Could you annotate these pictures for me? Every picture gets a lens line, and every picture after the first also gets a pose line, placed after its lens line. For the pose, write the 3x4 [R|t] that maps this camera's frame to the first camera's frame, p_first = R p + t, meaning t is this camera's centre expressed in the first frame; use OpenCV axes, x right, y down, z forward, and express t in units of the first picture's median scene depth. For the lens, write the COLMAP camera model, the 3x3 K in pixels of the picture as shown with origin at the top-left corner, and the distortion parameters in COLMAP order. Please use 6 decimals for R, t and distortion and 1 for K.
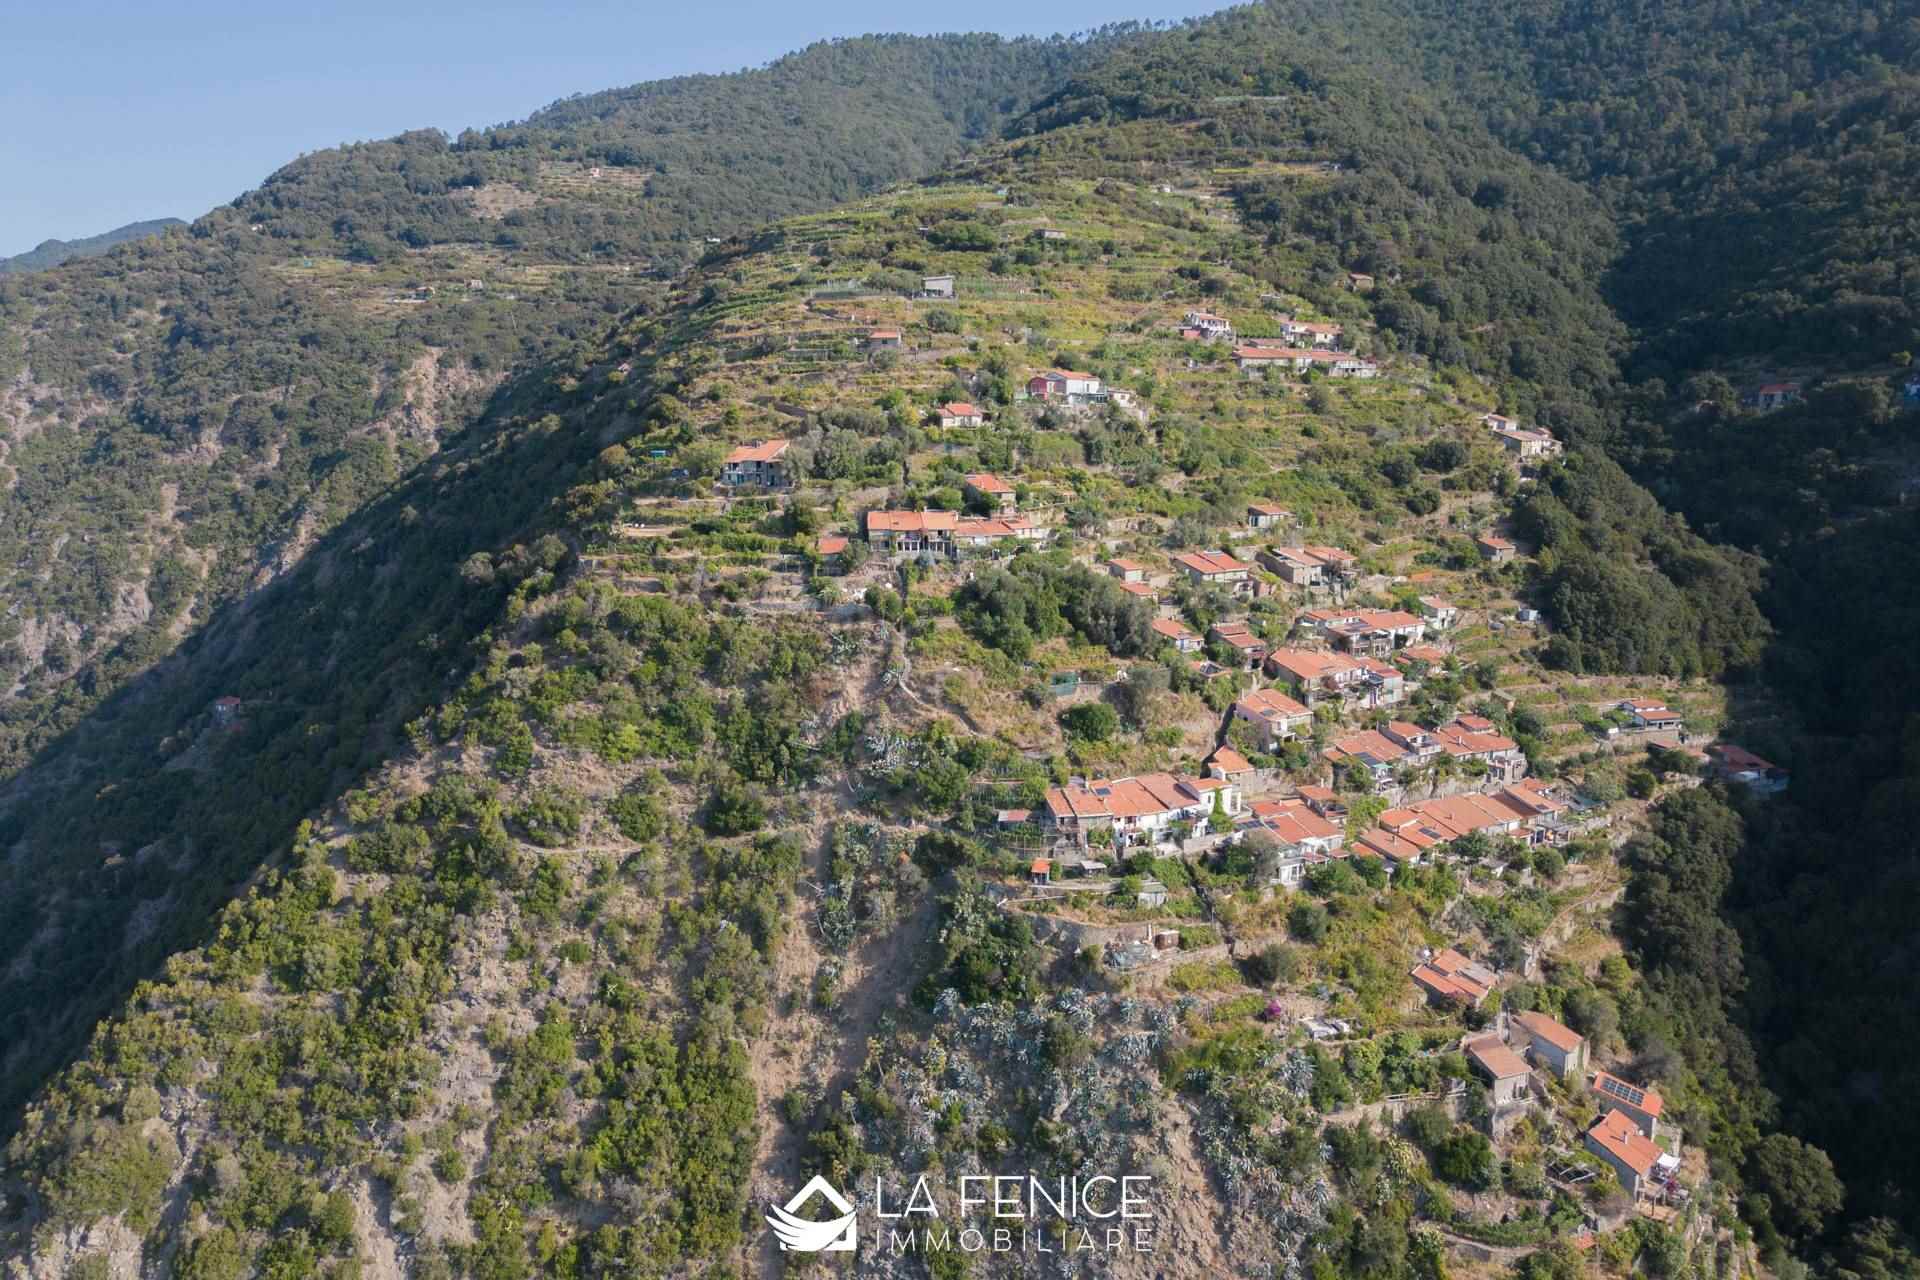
lens RADIAL K [[1346.6, 0, 957.1], [0, 1346.6, 639.0], [0, 0, 1]] dist [0.073292, -0.069203]
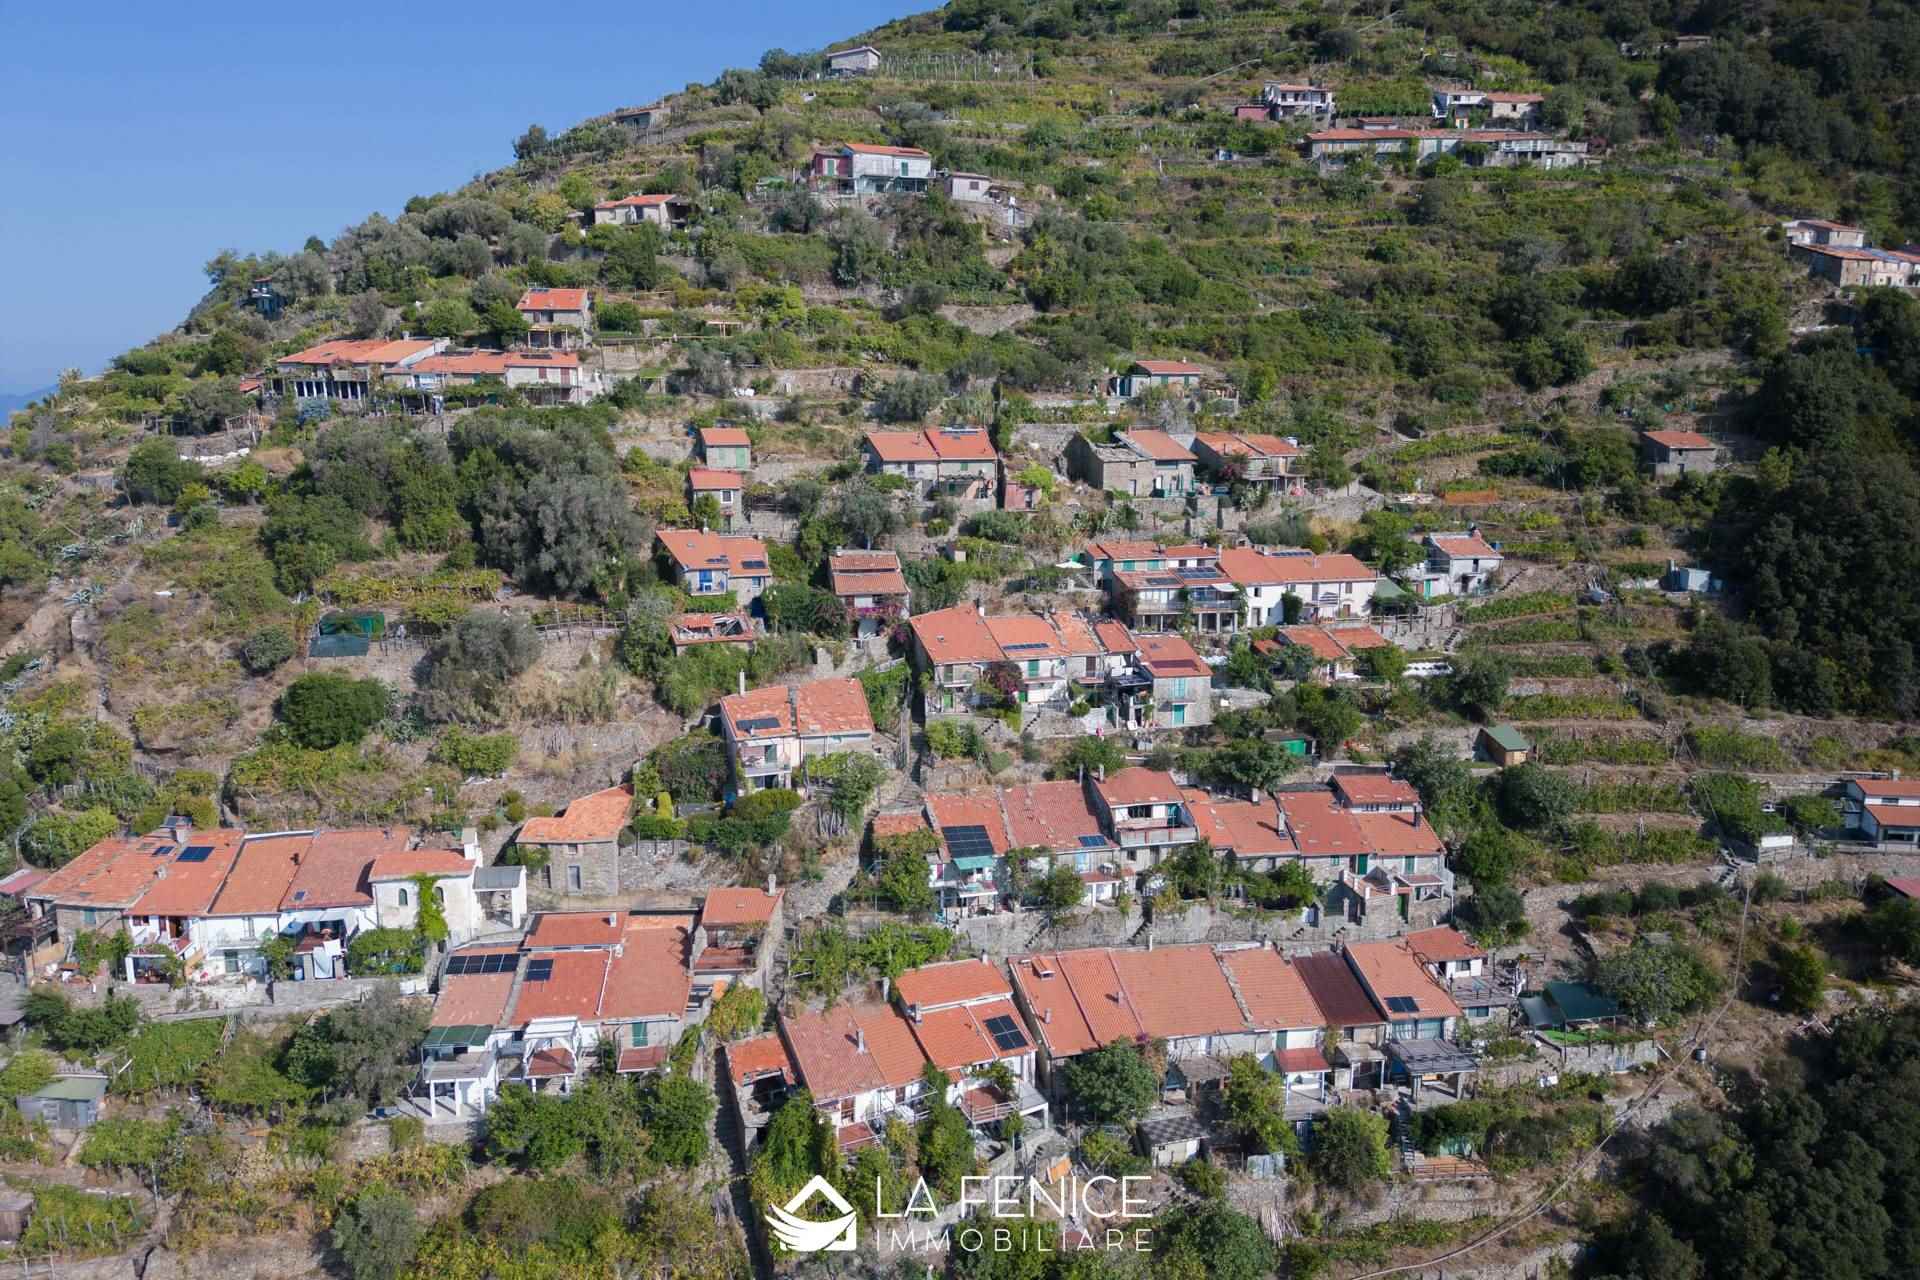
lens RADIAL K [[1340.3, 0, 957.7], [0, 1340.3, 641.2], [0, 0, 1]] dist [0.080798, -0.077261]
pose [[0.917907, 0.066907, -0.391113, 0.431809], [-0.058867, 0.997736, 0.032526, 0.004336], [0.392404, -0.006833, 0.919768, 0.523105]]
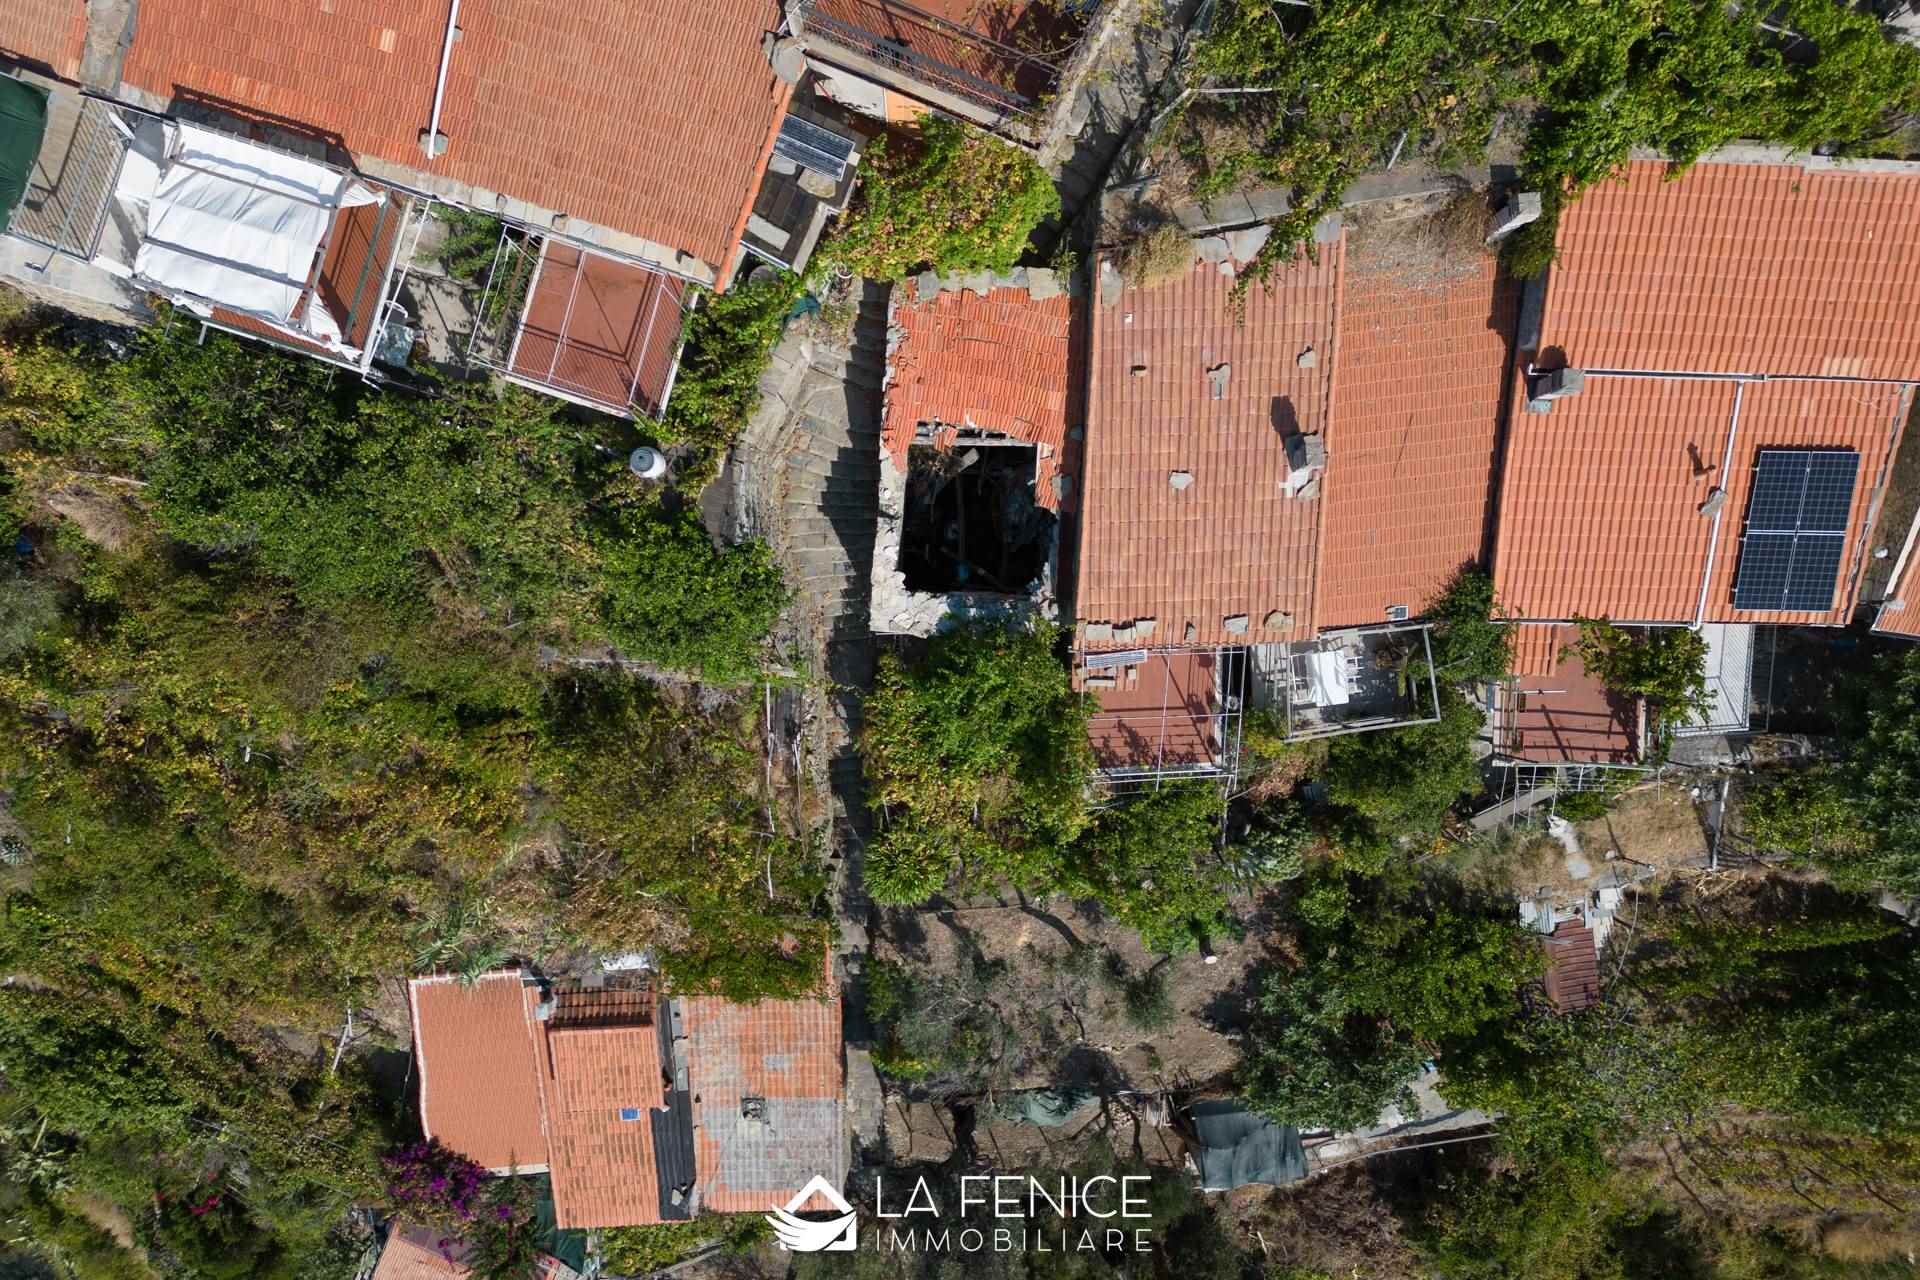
lens RADIAL K [[1340.3, 0, 957.7], [0, 1340.3, 641.2], [0, 0, 1]] dist [0.080798, -0.077261]
pose [[0.672756, 0.739746, 0.013219, 0.262992], [-0.126039, 0.096983, 0.987273, 0.022916], [0.729049, -0.665861, 0.158483, 0.799582]]
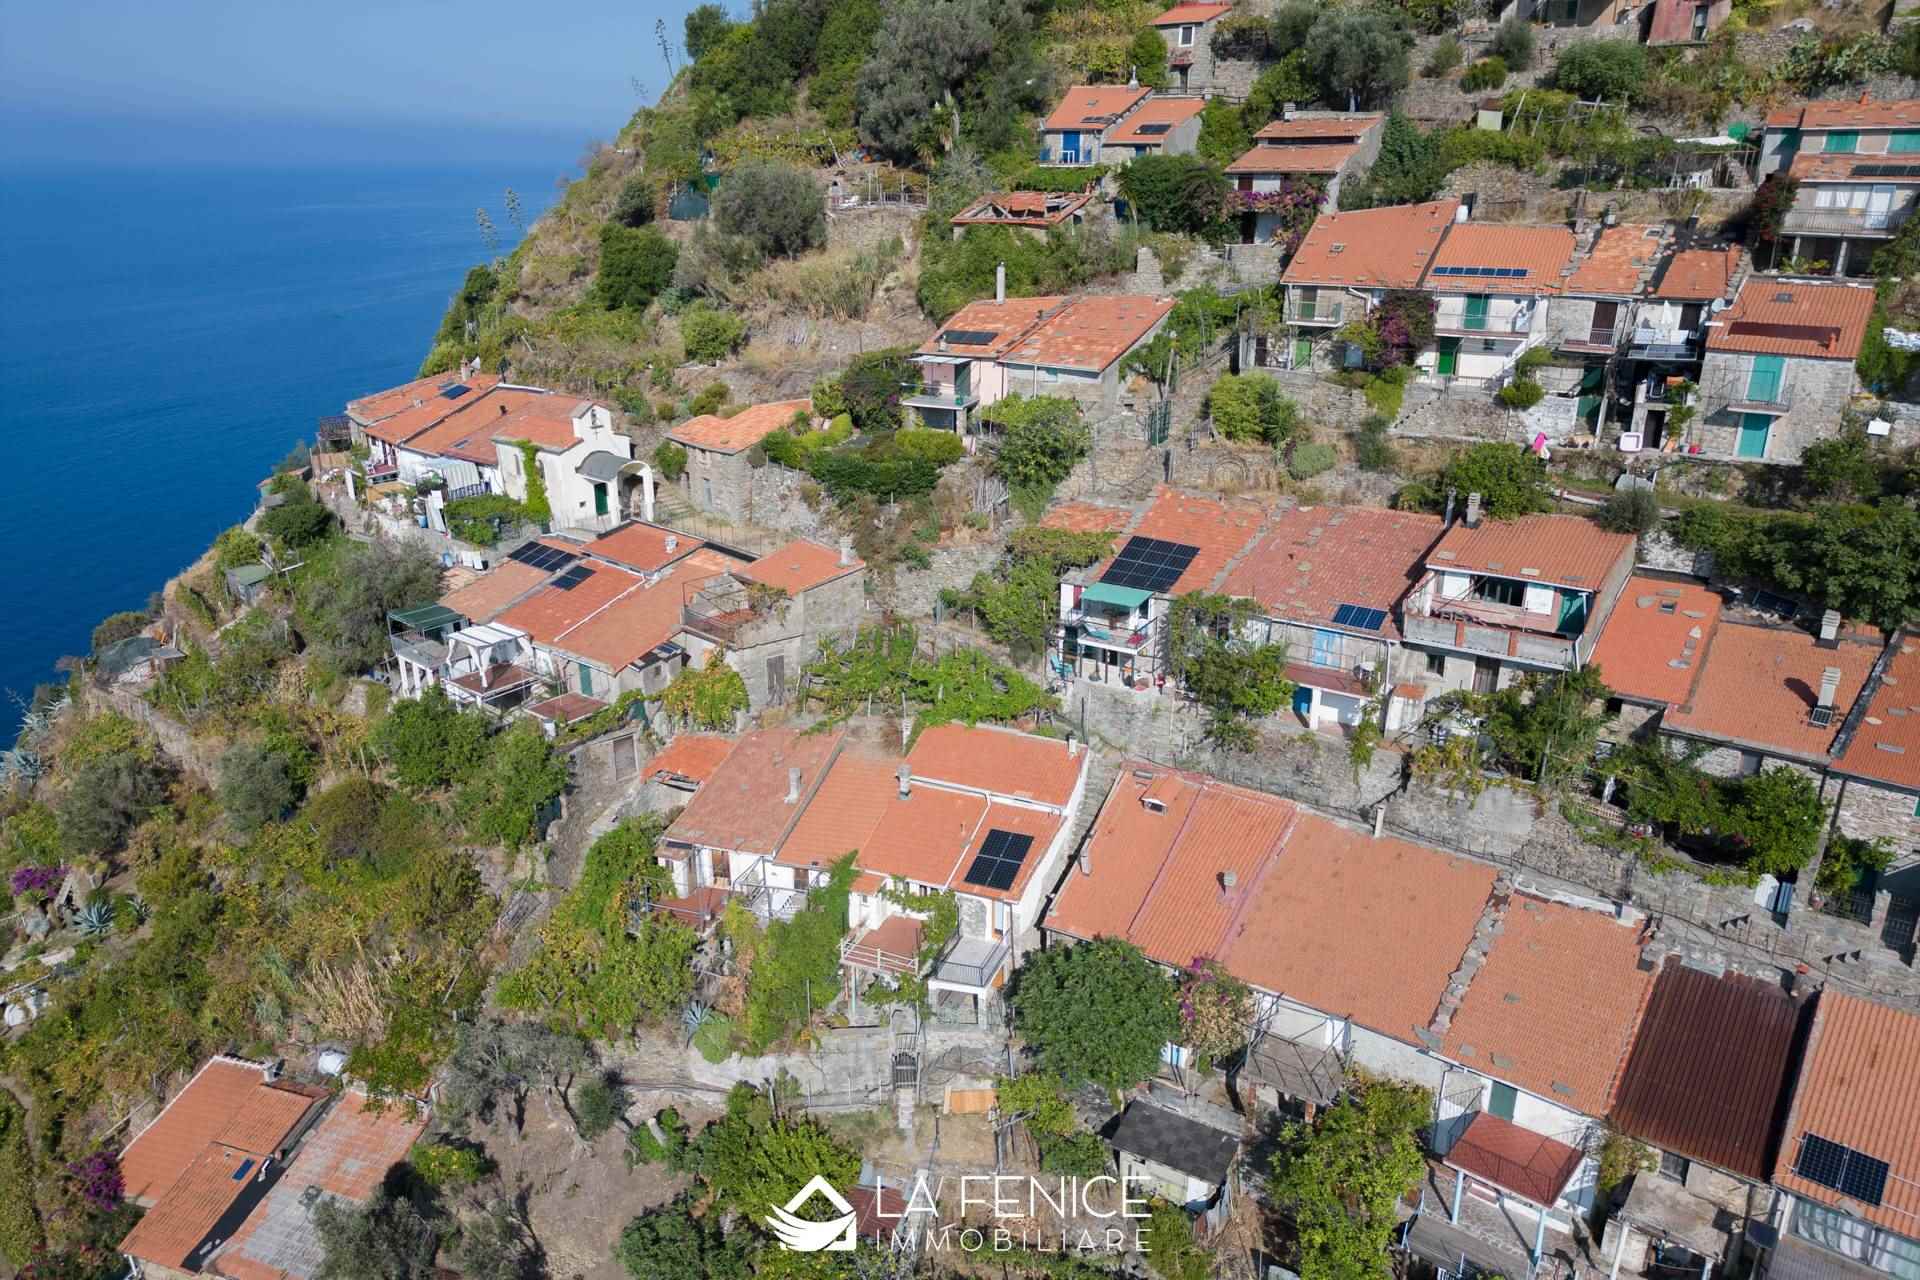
lens RADIAL K [[1340.3, 0, 957.7], [0, 1340.3, 641.2], [0, 0, 1]] dist [0.080798, -0.077261]
pose [[0.353080, 0.322192, -0.878366, 0.486602], [-0.144253, 0.946354, 0.289145, 0.026658], [0.924406, 0.024616, 0.380616, 0.781336]]
